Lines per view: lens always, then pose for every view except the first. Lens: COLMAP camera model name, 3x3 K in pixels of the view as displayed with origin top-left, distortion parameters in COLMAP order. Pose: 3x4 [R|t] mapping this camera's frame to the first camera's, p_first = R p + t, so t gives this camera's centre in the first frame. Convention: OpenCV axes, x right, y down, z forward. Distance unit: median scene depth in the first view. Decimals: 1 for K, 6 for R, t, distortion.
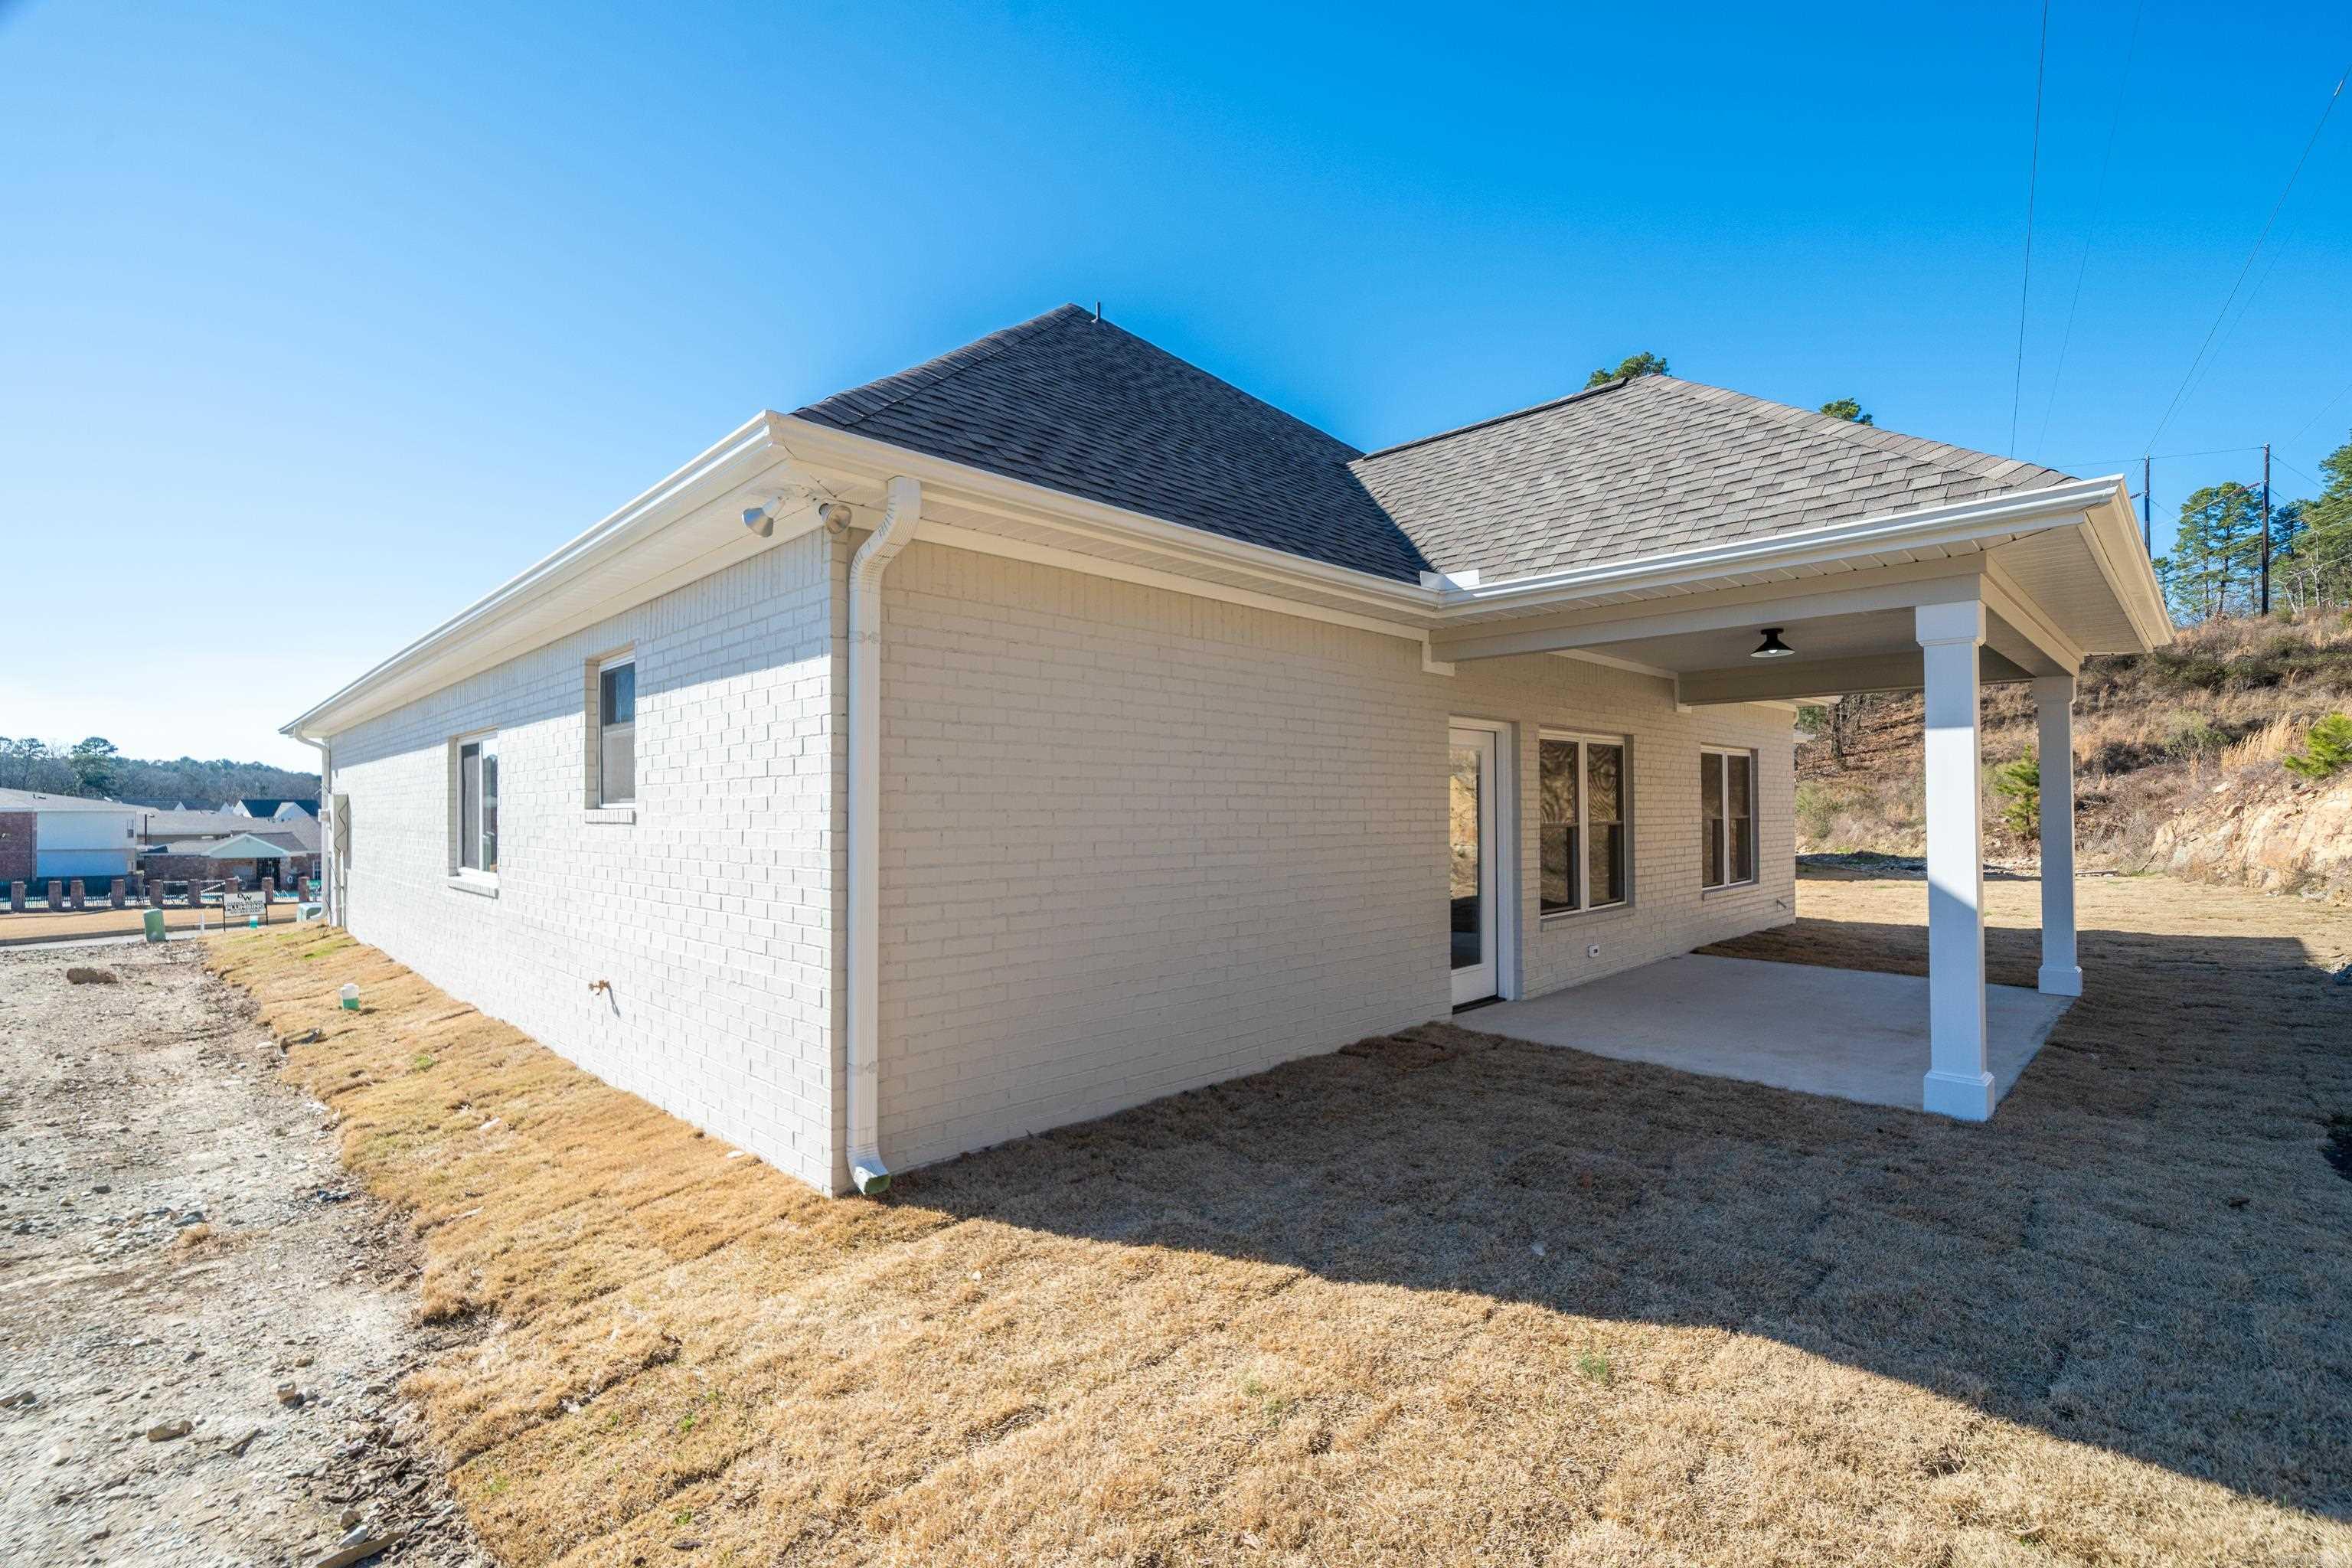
lens RADIAL K [[1043.4, 0, 1176.0], [0, 1043.4, 784.0], [0, 0, 1]] dist [-0.002319, 0.000064]
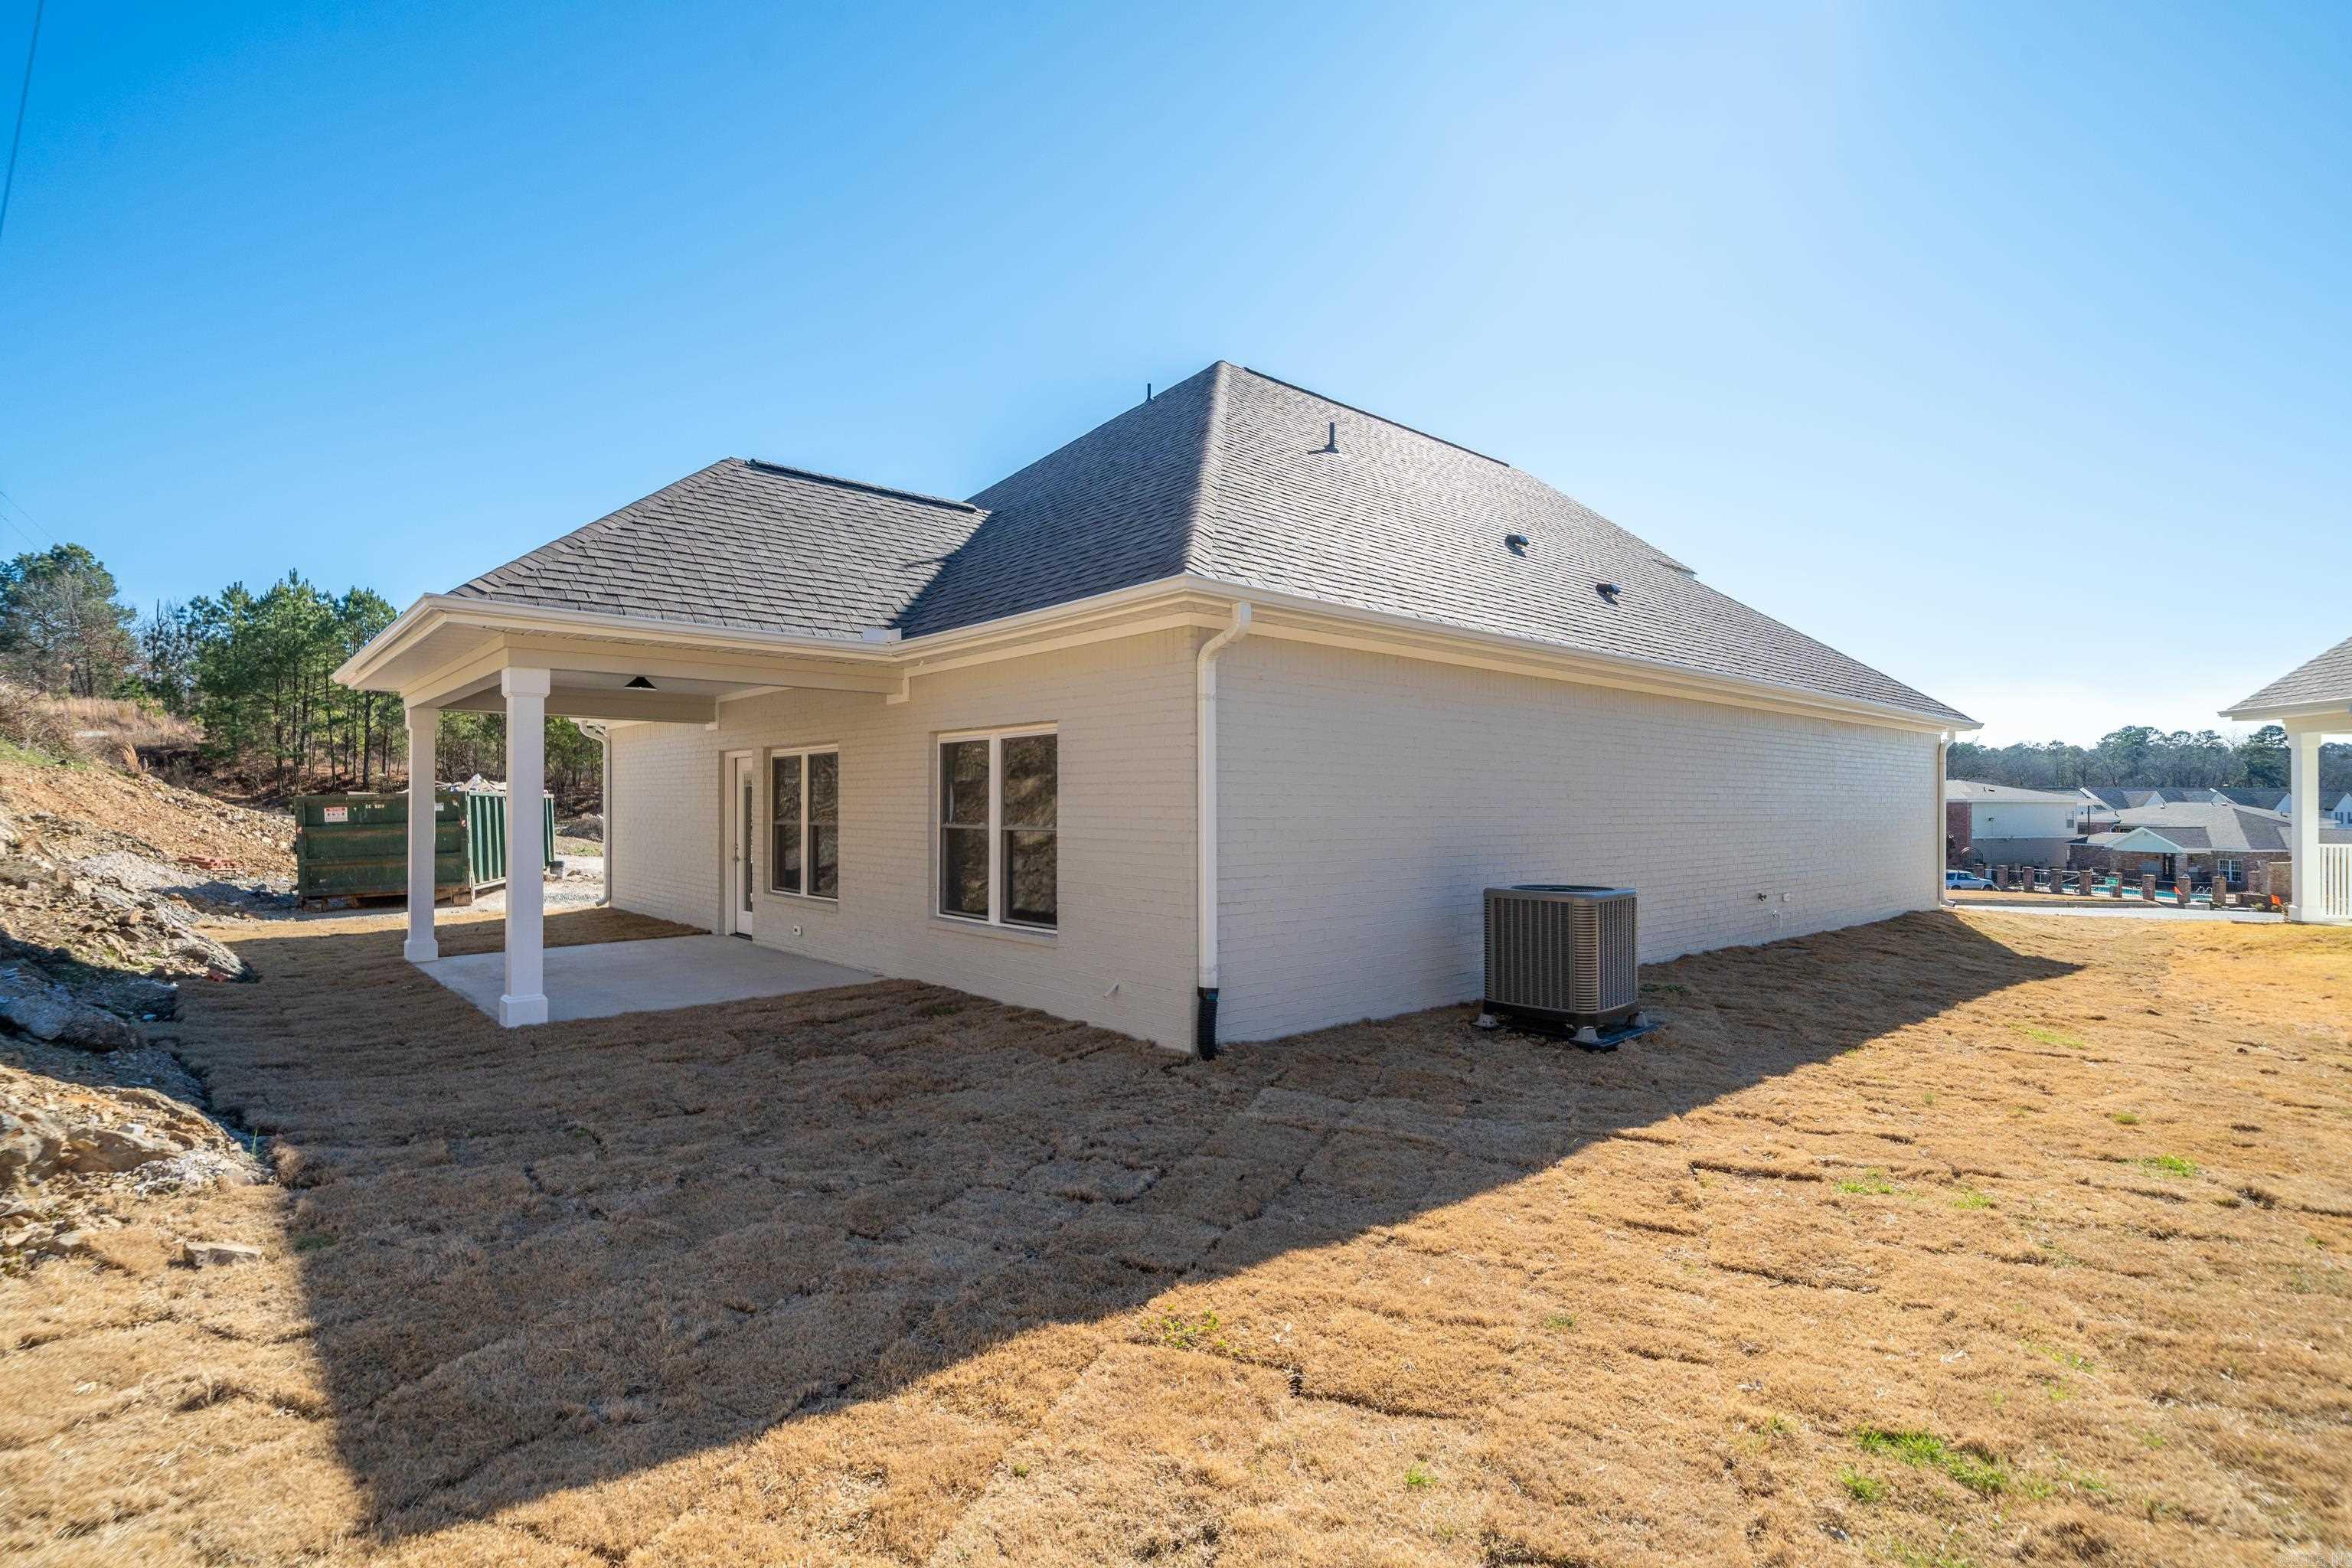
lens RADIAL K [[1106.6, 0, 1176.0], [0, 1106.6, 784.0], [0, 0, 1]] dist [0.000283, 0.000027]
pose [[-0.051450, -0.011517, -0.998609, 0.664045], [0.021510, 0.999689, -0.012638, 0.007094], [0.998444, -0.022131, -0.051186, 0.614790]]
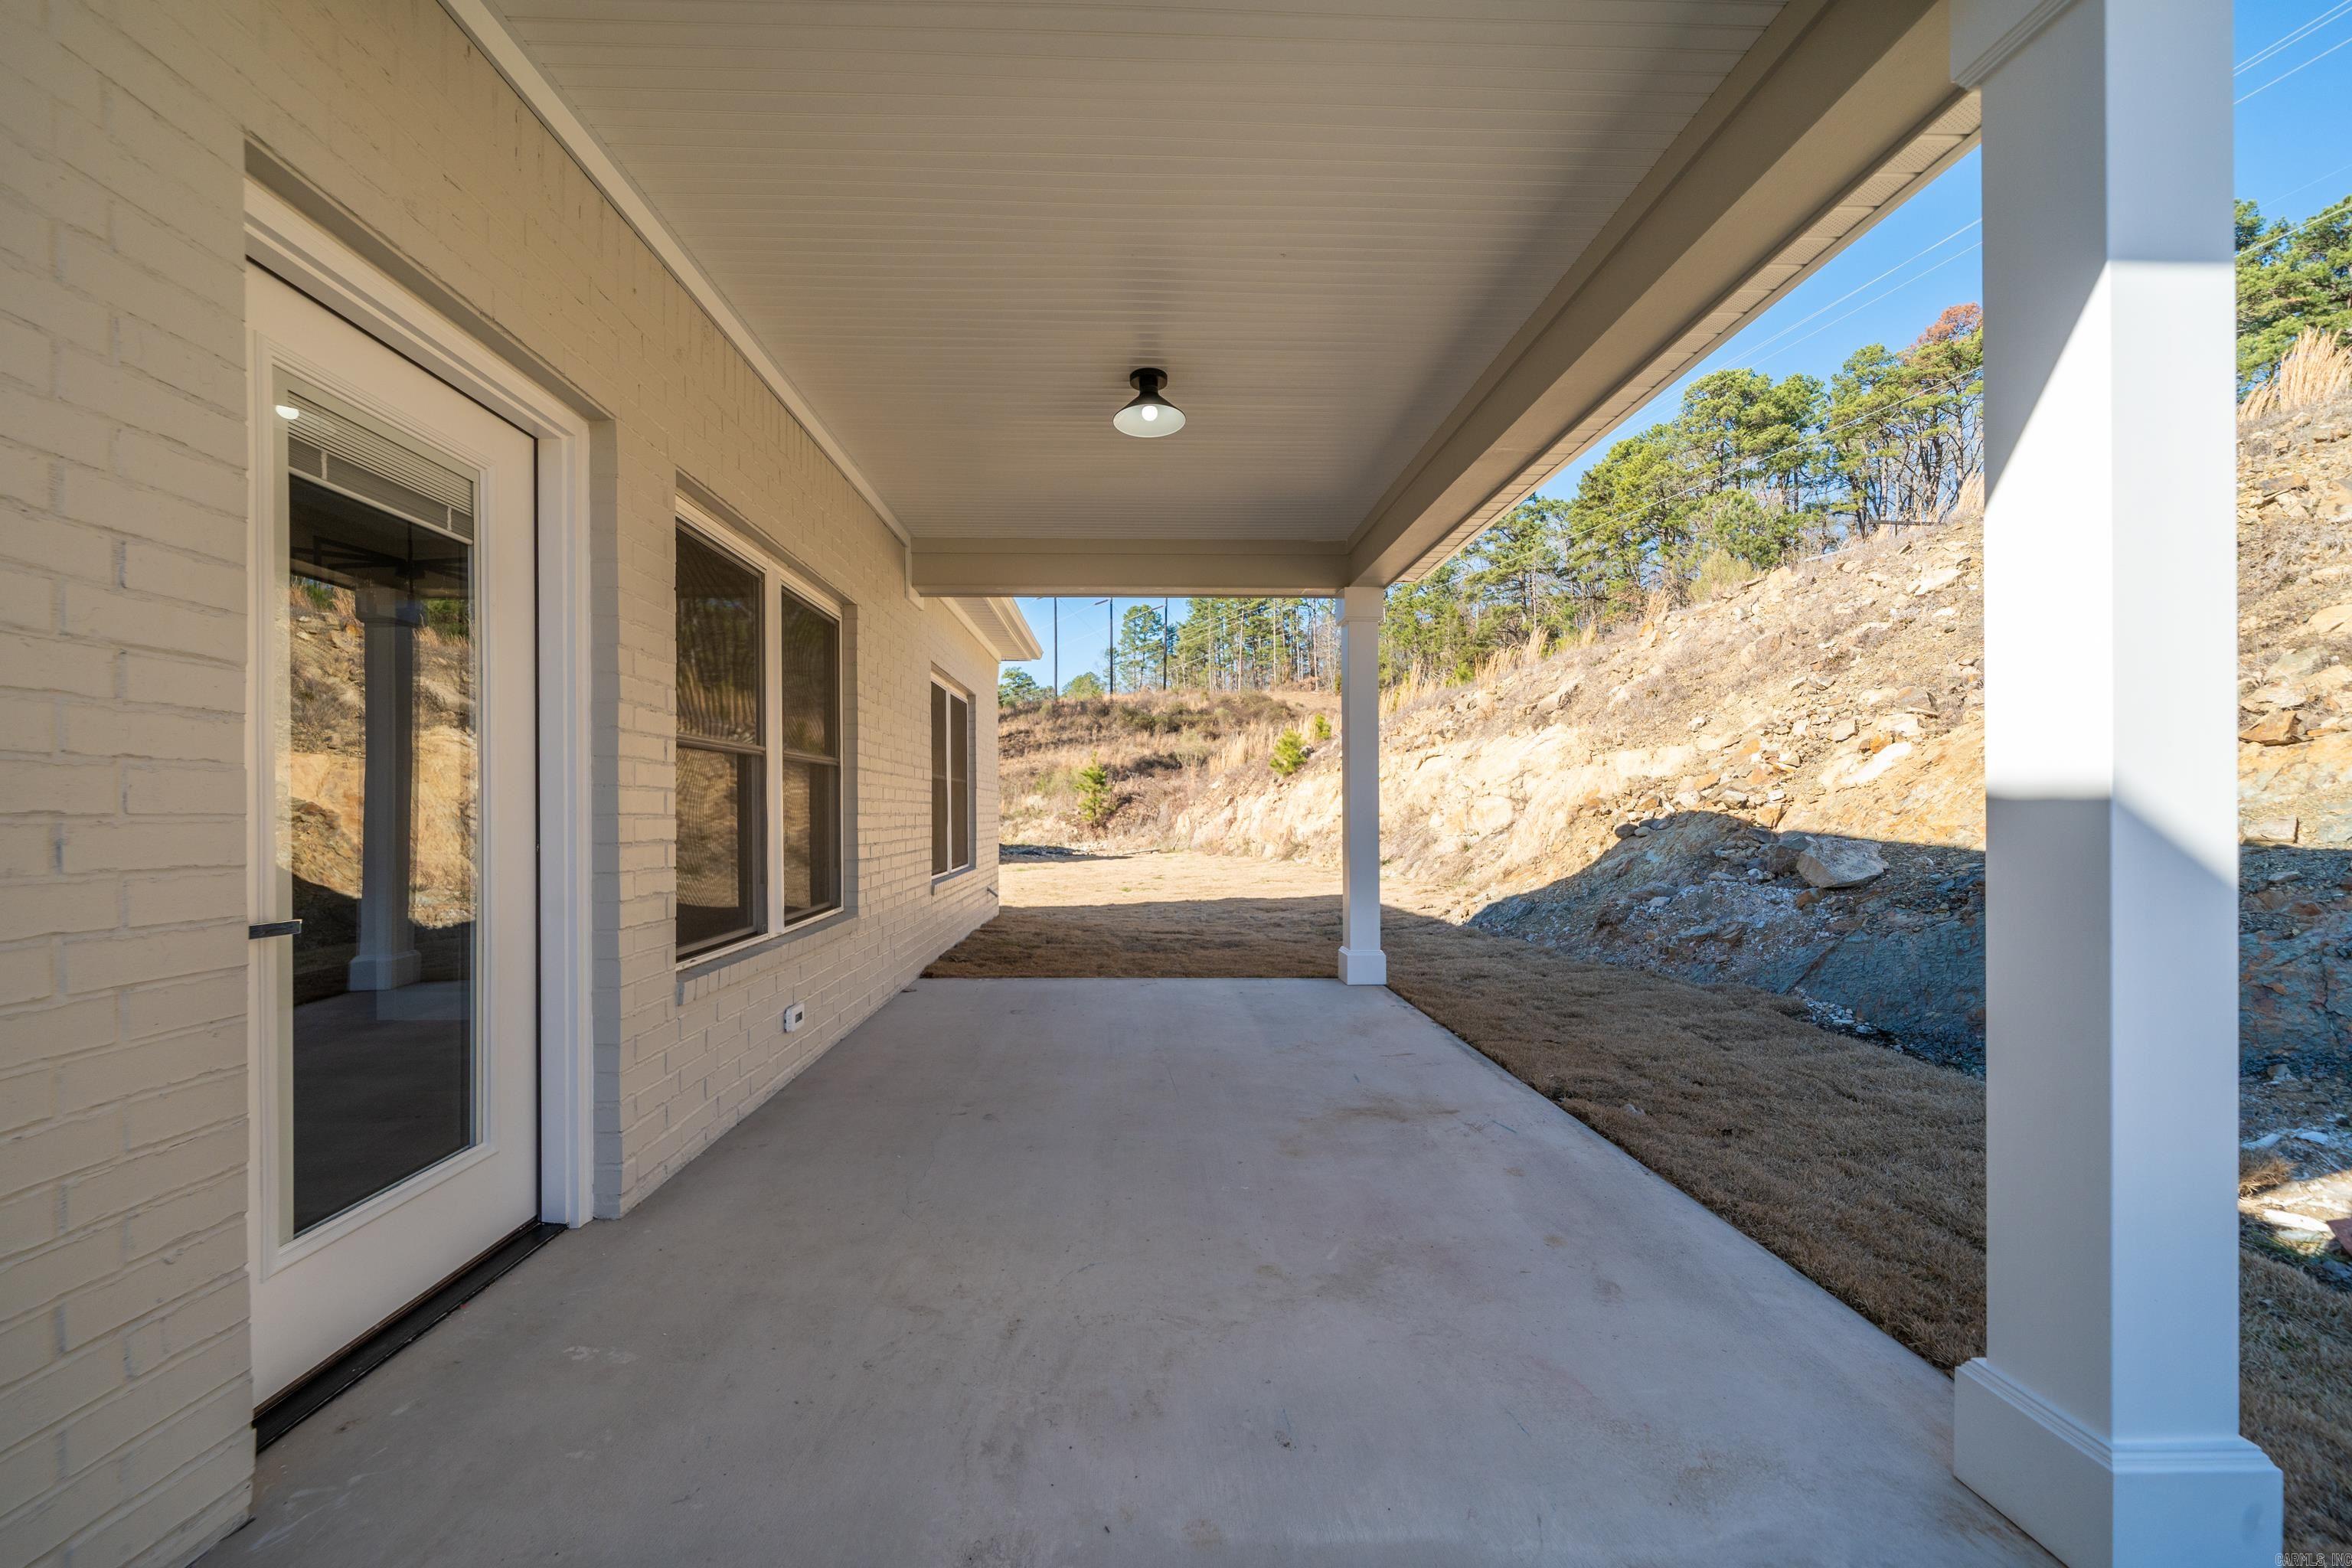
lens RADIAL K [[918.1, 0, 1151.4], [0, 918.1, 804.2], [0, 0, 1]] dist [-0.000784, -0.000117]
pose [[0.686331, 0.006017, 0.727264, 0.085209], [-0.013384, 0.999901, 0.004358, 0.024149], [-0.727166, -0.012725, 0.686344, 0.244715]]
